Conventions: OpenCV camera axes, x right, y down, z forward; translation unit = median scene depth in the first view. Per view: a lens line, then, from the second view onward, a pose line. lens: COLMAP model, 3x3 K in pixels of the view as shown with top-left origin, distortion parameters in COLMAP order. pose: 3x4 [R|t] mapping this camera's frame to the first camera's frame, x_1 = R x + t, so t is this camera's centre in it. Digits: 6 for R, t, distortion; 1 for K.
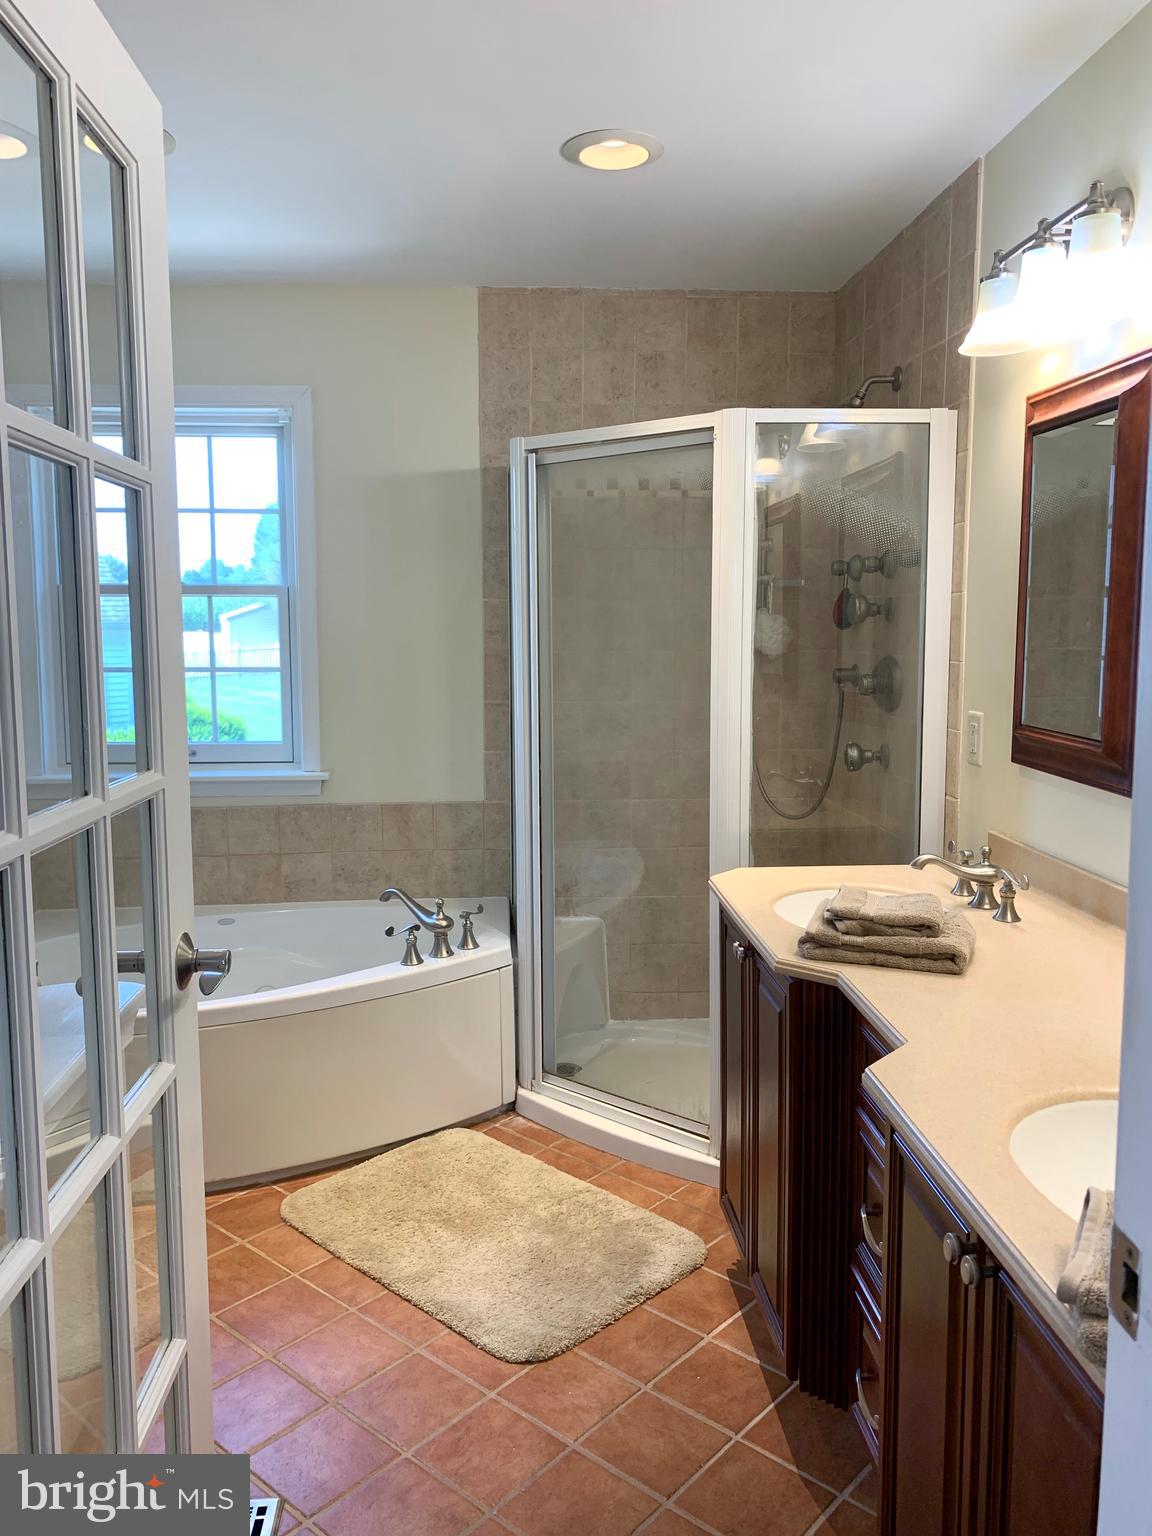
lens RADIAL K [[1164.5, 0, 572.9], [0, 1164.5, 765.6], [0, 0, 1]] dist [0.016384, -0.024383]
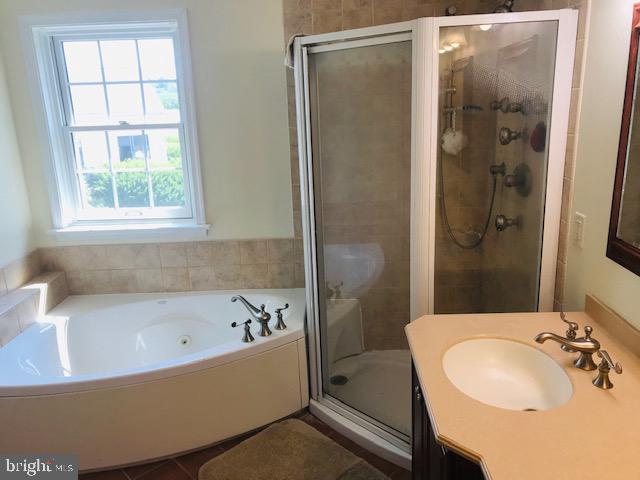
lens RADIAL K [[515.7, 0, 319.8], [0, 515.7, 235.6], [0, 0, 1]] dist [0.004717, 0.011604]
pose [[0.994283, -0.006855, -0.106558, 0.060444], [0.021832, 0.989908, 0.140022, -0.101804], [0.104523, -0.141548, 0.984398, 0.235220]]
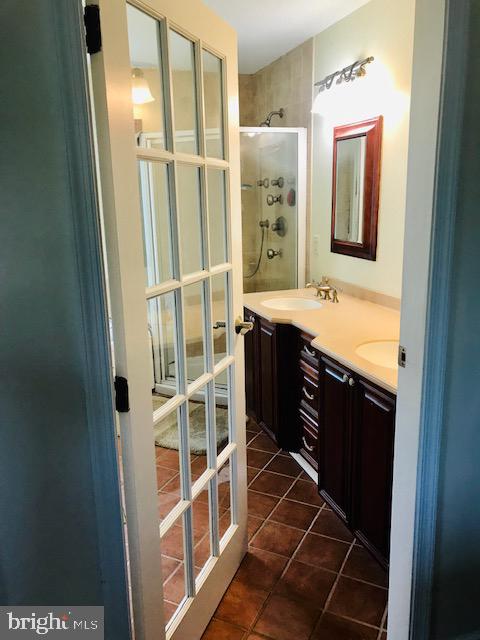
lens RADIAL K [[515.7, 0, 239.2], [0, 515.7, 324.4], [0, 0, 1]] dist [0.004717, 0.011604]
pose [[0.966451, -0.075270, 0.245574, -0.147949], [0.046270, 0.991476, 0.121799, 0.006485], [-0.252648, -0.106350, 0.961696, -0.184070]]
